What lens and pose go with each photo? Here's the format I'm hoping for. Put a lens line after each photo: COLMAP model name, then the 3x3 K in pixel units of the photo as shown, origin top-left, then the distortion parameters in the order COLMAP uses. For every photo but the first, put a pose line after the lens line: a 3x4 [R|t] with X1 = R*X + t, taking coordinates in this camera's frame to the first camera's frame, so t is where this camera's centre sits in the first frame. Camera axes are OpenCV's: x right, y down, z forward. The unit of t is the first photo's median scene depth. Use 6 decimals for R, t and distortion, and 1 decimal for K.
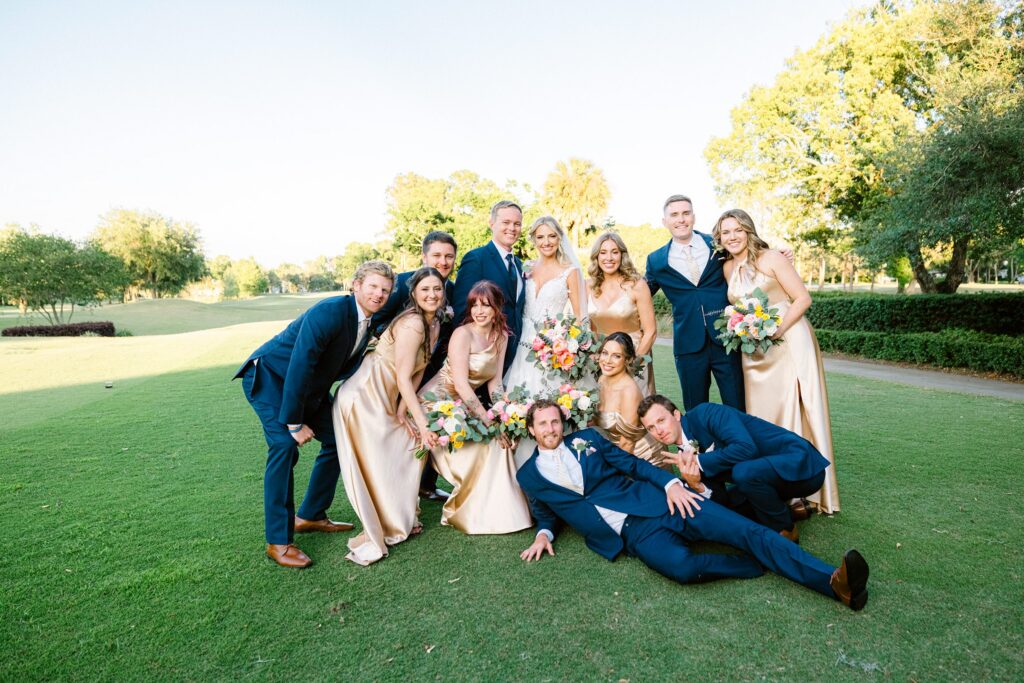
lens RADIAL K [[817.3, 0, 543.1], [0, 817.3, 358.8], [0, 0, 1]] dist [-0.012714, 0.017180]
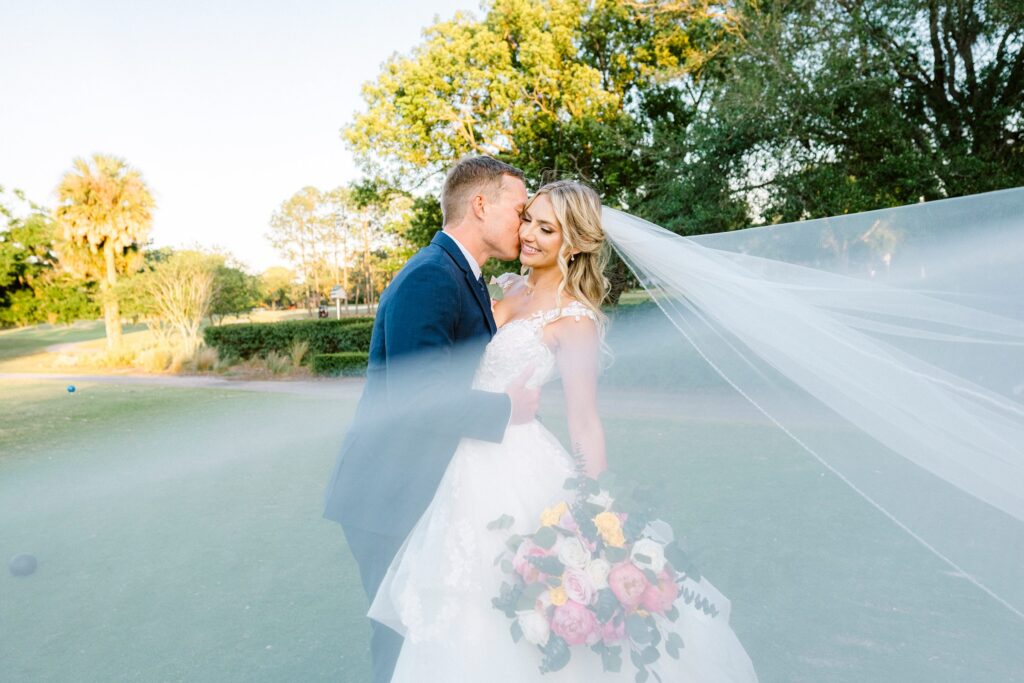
lens RADIAL K [[817.3, 0, 547.1], [0, 817.3, 364.5], [0, 0, 1]] dist [-0.012714, 0.017180]
pose [[0.837149, -0.088106, 0.539832, -0.039355], [0.099845, 0.994974, 0.007555, -0.014607], [-0.537784, 0.047575, 0.841739, 0.145033]]
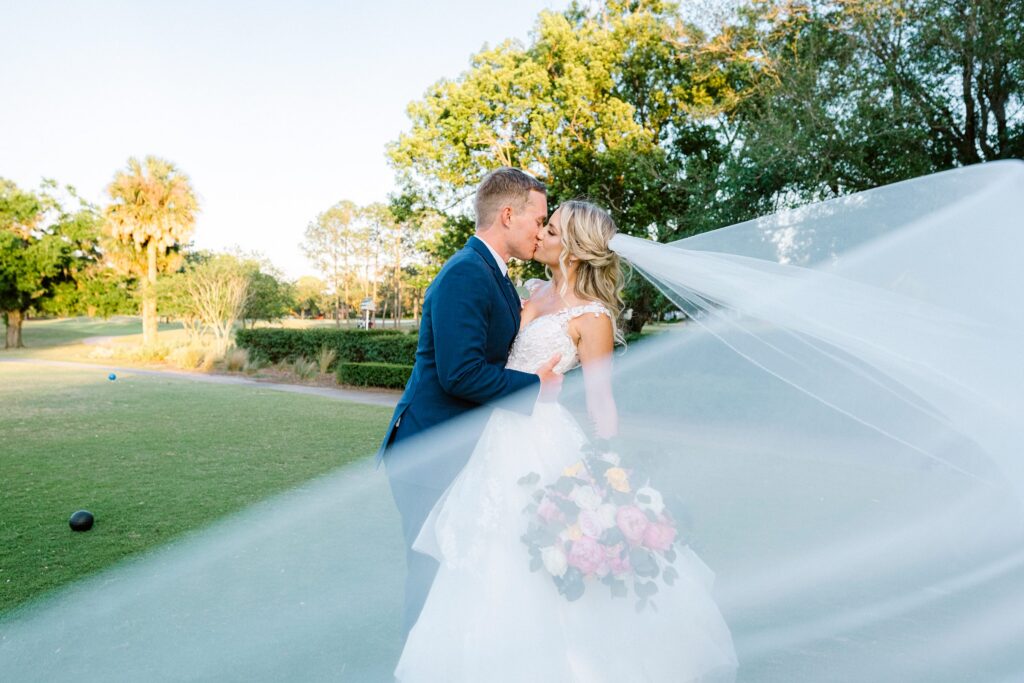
lens RADIAL K [[817.3, 0, 539.1], [0, 817.3, 355.6], [0, 0, 1]] dist [-0.012714, 0.017180]
pose [[0.858930, -0.007269, 0.512041, -0.044428], [0.030754, 0.998827, -0.037408, -0.012176], [-0.511168, 0.047879, 0.858146, 0.138316]]
